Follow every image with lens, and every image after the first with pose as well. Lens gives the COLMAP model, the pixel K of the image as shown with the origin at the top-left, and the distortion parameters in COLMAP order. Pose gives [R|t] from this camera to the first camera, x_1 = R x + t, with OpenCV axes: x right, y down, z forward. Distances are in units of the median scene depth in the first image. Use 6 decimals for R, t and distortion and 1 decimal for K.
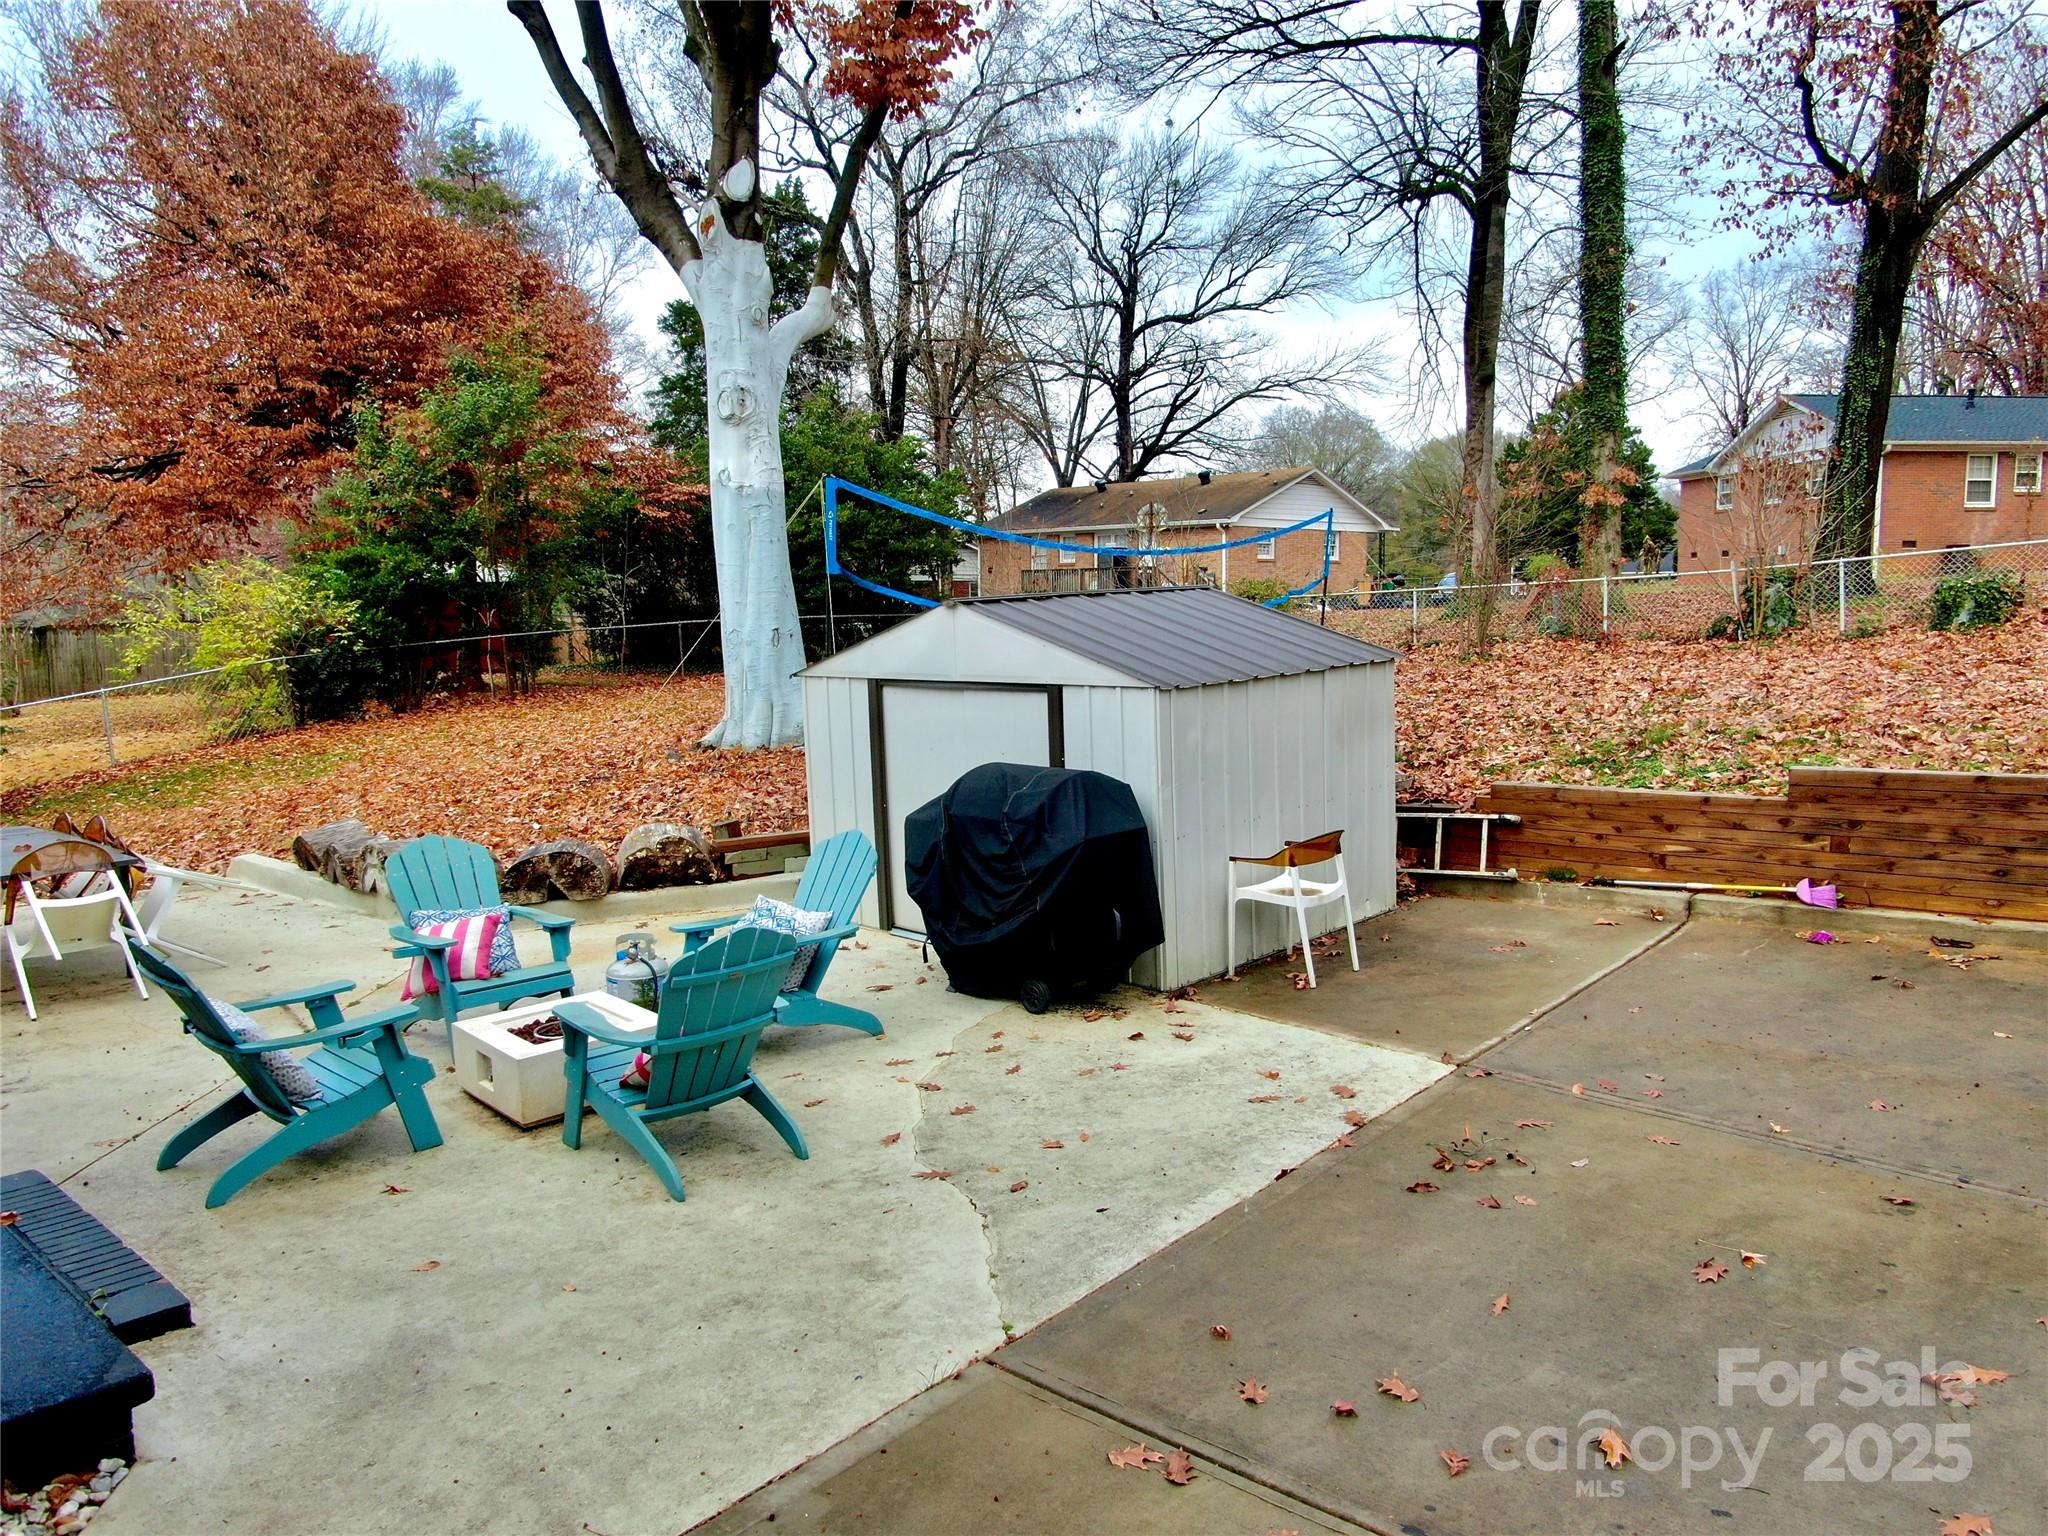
lens RADIAL K [[1488.0, 0, 1028.1], [0, 1488.0, 772.8], [0, 0, 1]] dist [-0.017276, 0.009769]
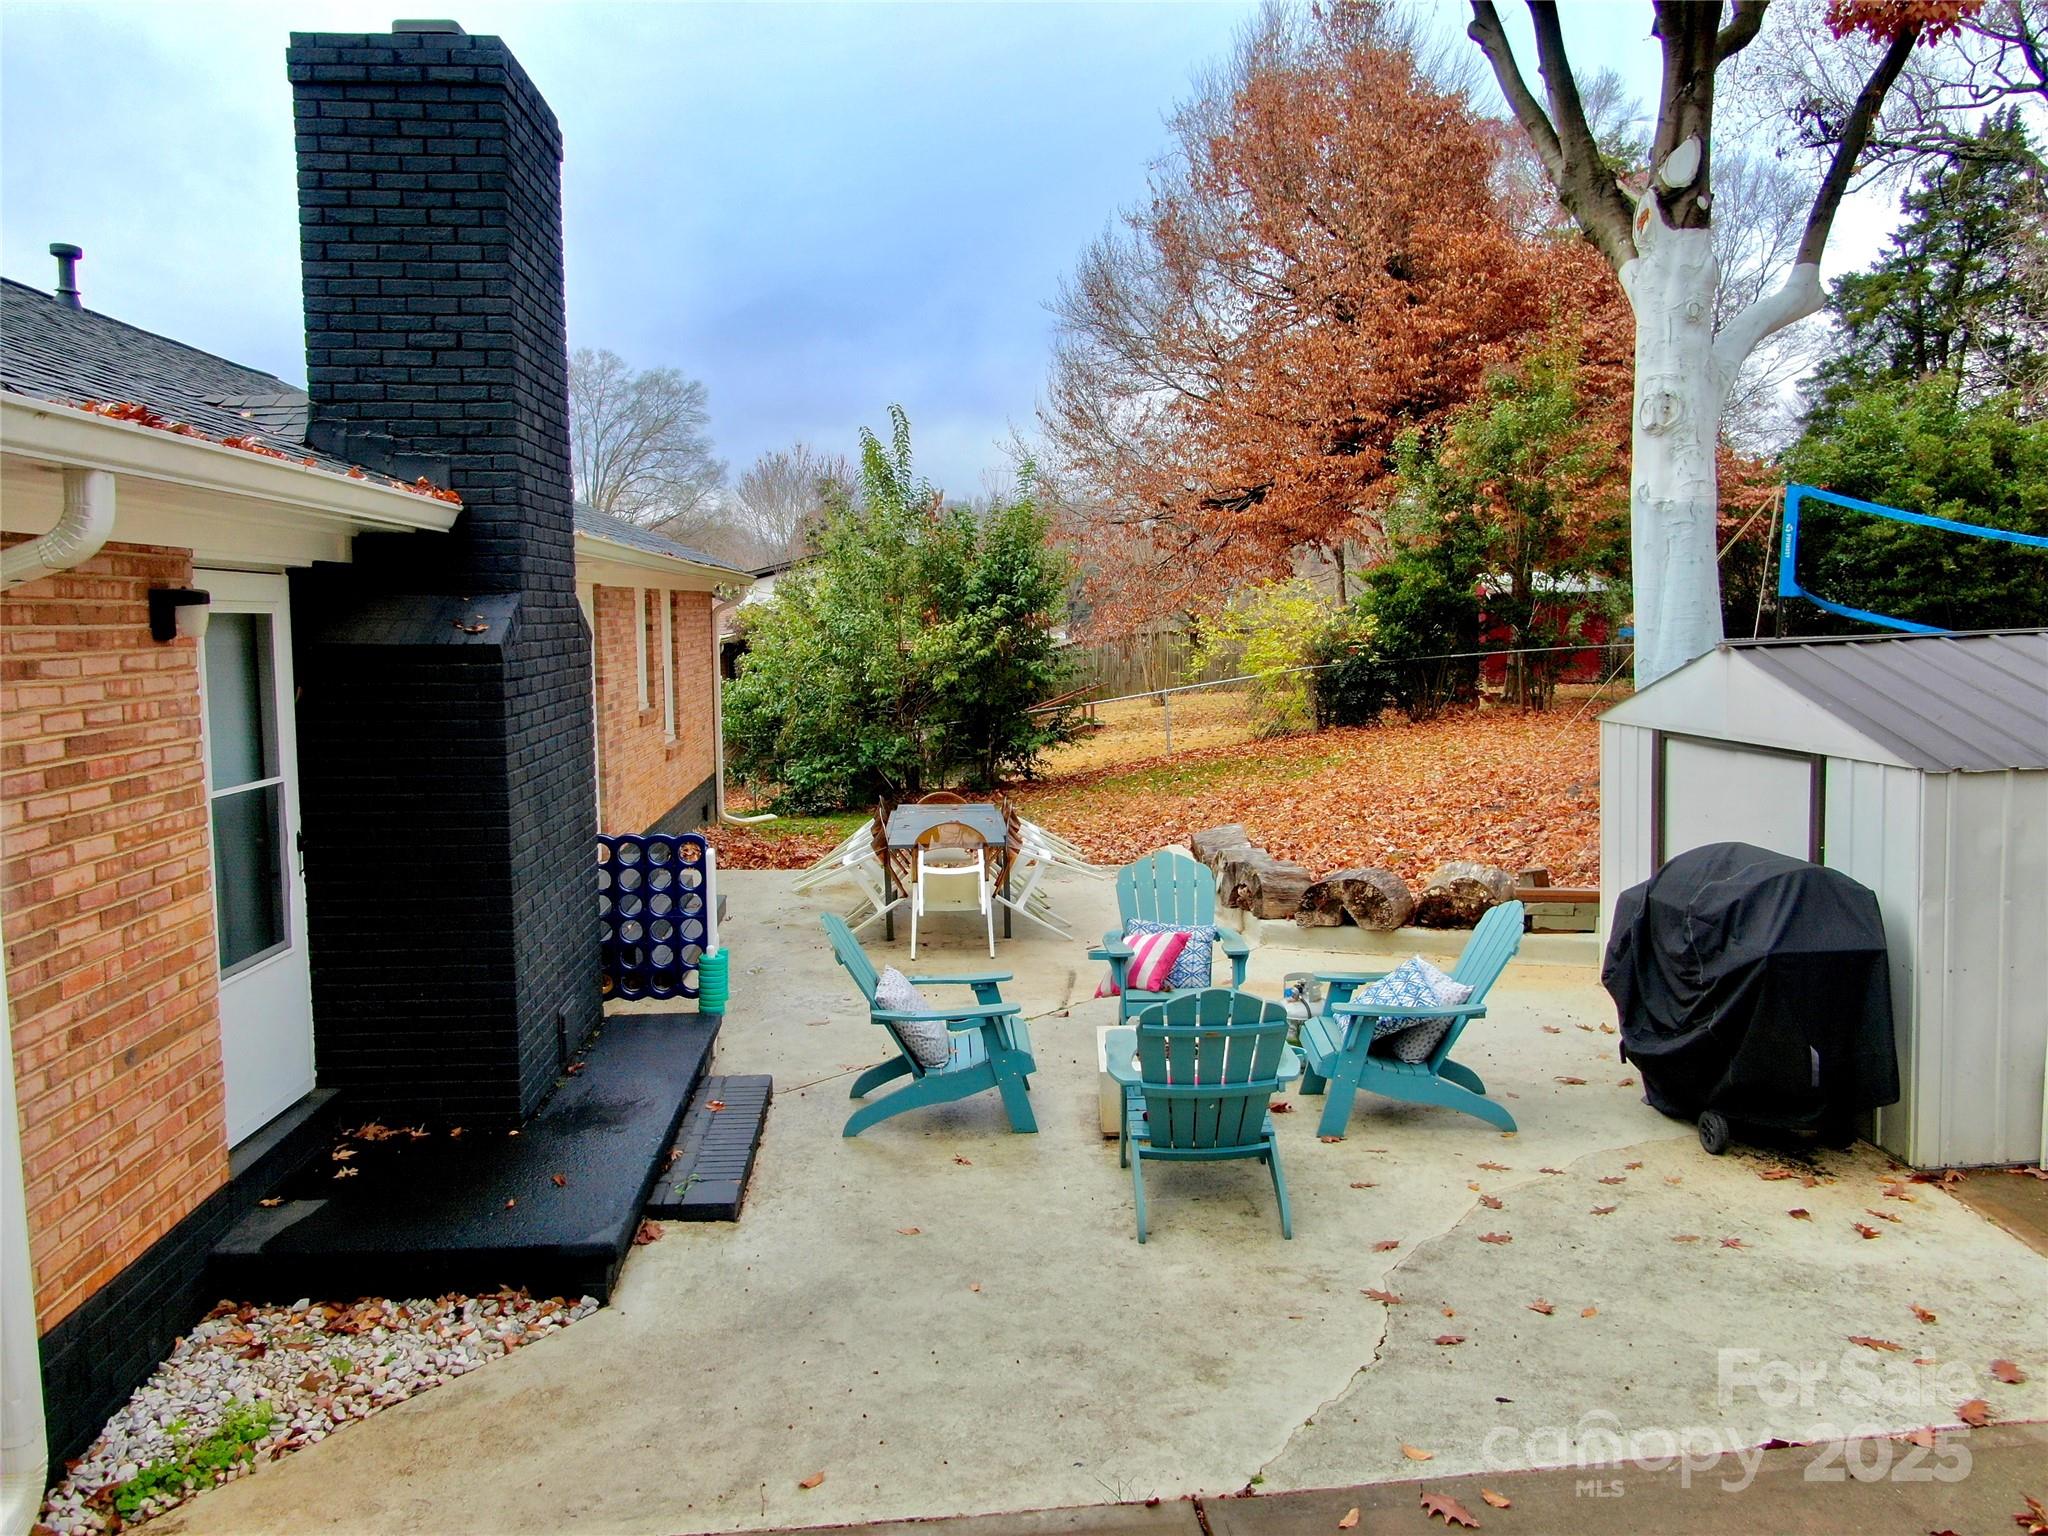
lens RADIAL K [[1488.0, 0, 1033.7], [0, 1488.0, 768.9], [0, 0, 1]] dist [-0.017276, 0.009769]
pose [[0.720815, 0.077698, -0.688759, 0.278284], [-0.079453, 0.996409, 0.029252, -0.043113], [0.688559, 0.033639, 0.724400, 0.138681]]
